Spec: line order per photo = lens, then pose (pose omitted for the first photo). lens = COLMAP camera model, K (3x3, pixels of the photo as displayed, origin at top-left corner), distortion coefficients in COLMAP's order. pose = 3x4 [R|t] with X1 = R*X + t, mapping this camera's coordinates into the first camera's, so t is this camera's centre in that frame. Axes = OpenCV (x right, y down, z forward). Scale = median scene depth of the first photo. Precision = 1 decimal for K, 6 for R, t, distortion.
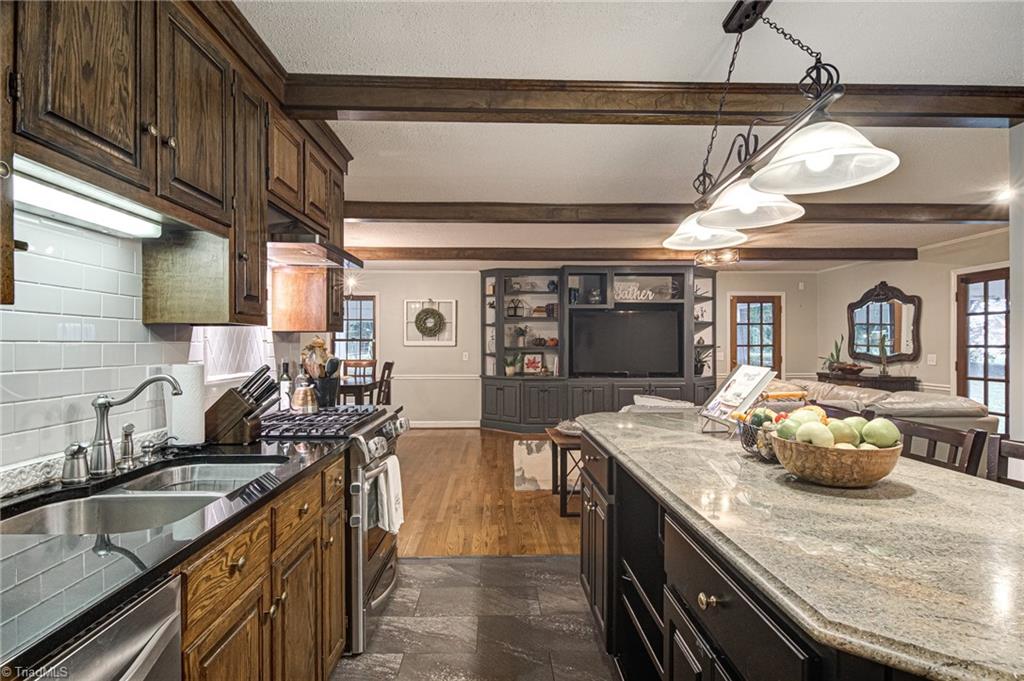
lens RADIAL K [[549.0, 0, 507.7], [0, 549.0, 345.9], [0, 0, 1]] dist [0.011958, -0.008011]
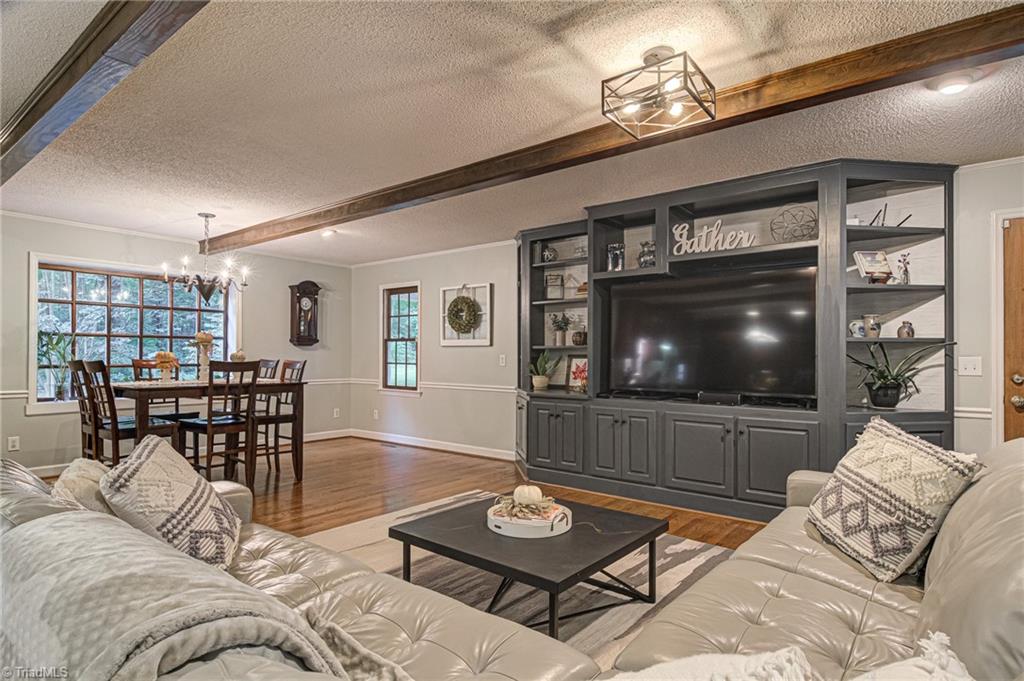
lens RADIAL K [[549.0, 0, 495.6], [0, 549.0, 352.3], [0, 0, 1]] dist [0.011958, -0.008011]
pose [[0.756947, 0.001501, -0.653475, 0.495238], [-0.009493, 0.999917, -0.008699, 0.019158], [0.653407, 0.012788, 0.756898, 0.571610]]
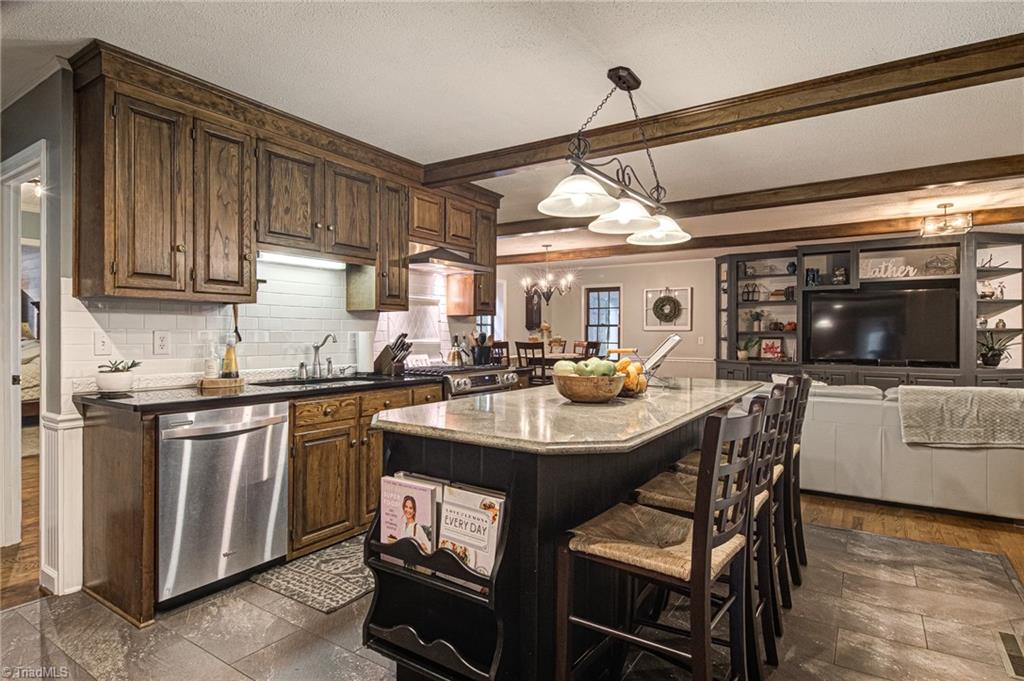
lens RADIAL K [[549.0, 0, 505.0], [0, 549.0, 337.2], [0, 0, 1]] dist [0.011958, -0.008011]
pose [[0.813649, 0.006580, -0.581319, 0.292960], [-0.005303, 0.999978, 0.003896, 0.013390], [0.581333, -0.000087, 0.813666, -0.091618]]
